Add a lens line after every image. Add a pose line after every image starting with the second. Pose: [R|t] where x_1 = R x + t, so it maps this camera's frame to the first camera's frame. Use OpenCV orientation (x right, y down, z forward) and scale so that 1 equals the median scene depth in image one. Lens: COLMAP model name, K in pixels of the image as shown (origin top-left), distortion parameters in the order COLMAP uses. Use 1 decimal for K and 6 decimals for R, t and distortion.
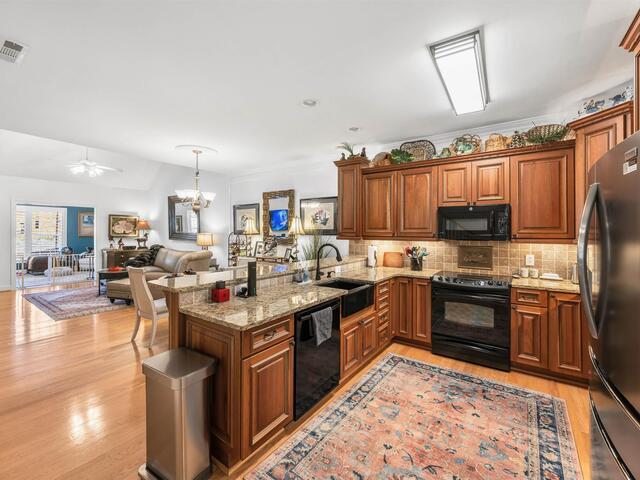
lens RADIAL K [[276.9, 0, 320.6], [0, 276.9, 230.6], [0, 0, 1]] dist [-0.002362, -0.000093]
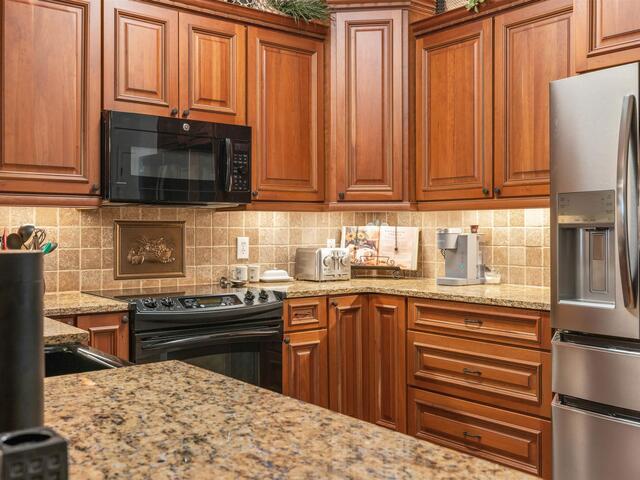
lens RADIAL K [[670.8, 0, 320.0], [0, 670.8, 240.0], [0, 0, 1]] dist [-0.007016, -0.006319]
pose [[0.279156, -0.018336, 0.960071, -0.329891], [0.000197, 0.999819, 0.019038, 0.064886], [-0.960246, -0.005126, 0.279109, 0.495391]]
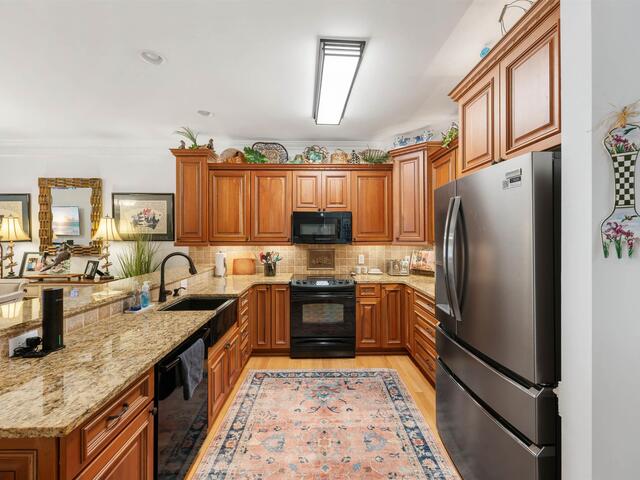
lens RADIAL K [[270.5, 0, 318.2], [0, 270.5, 236.2], [0, 0, 1]] dist [-0.003245, -0.000137]
pose [[0.805590, -0.003656, 0.592462, -0.087236], [0.001968, 0.999992, 0.003496, 0.001099], [-0.592470, -0.001651, 0.805591, 0.147933]]
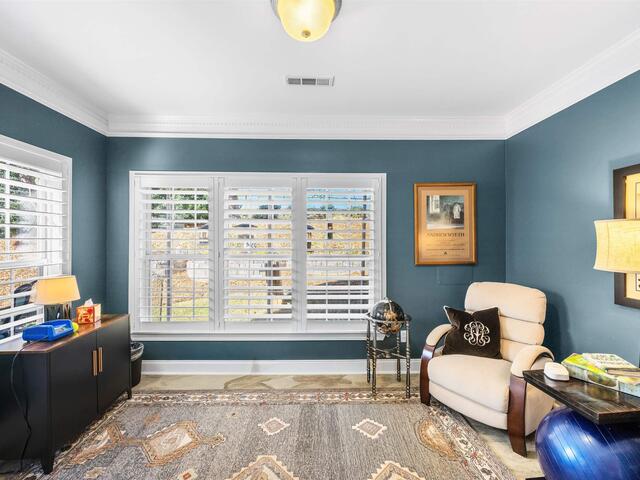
lens RADIAL K [[271.3, 0, 321.0], [0, 271.3, 241.7], [0, 0, 1]] dist [-0.002566, -0.000120]
pose [[0.593122, 0.001613, -0.805111, -1.974535], [0.003125, 0.999986, 0.004305, -0.016230], [0.805106, -0.005069, 0.593109, 2.092641]]
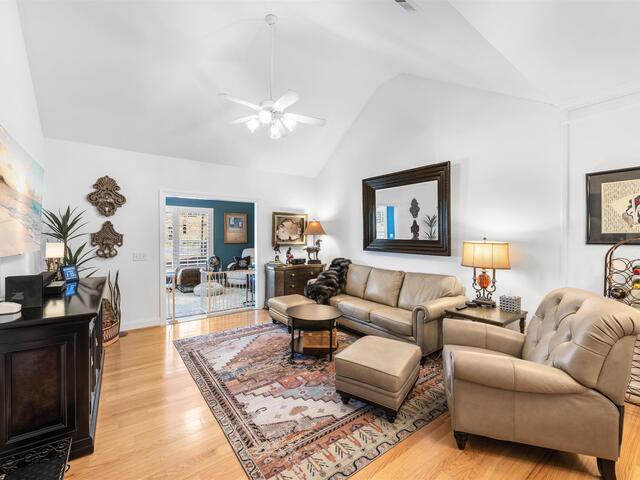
lens RADIAL K [[274.7, 0, 328.1], [0, 274.7, 238.2], [0, 0, 1]] dist [-0.000255, -0.000196]
pose [[0.957728, -0.000904, -0.287674, -1.001702], [0.003360, 0.999962, 0.008045, 0.000651], [0.287656, -0.008672, 0.957695, 0.891356]]
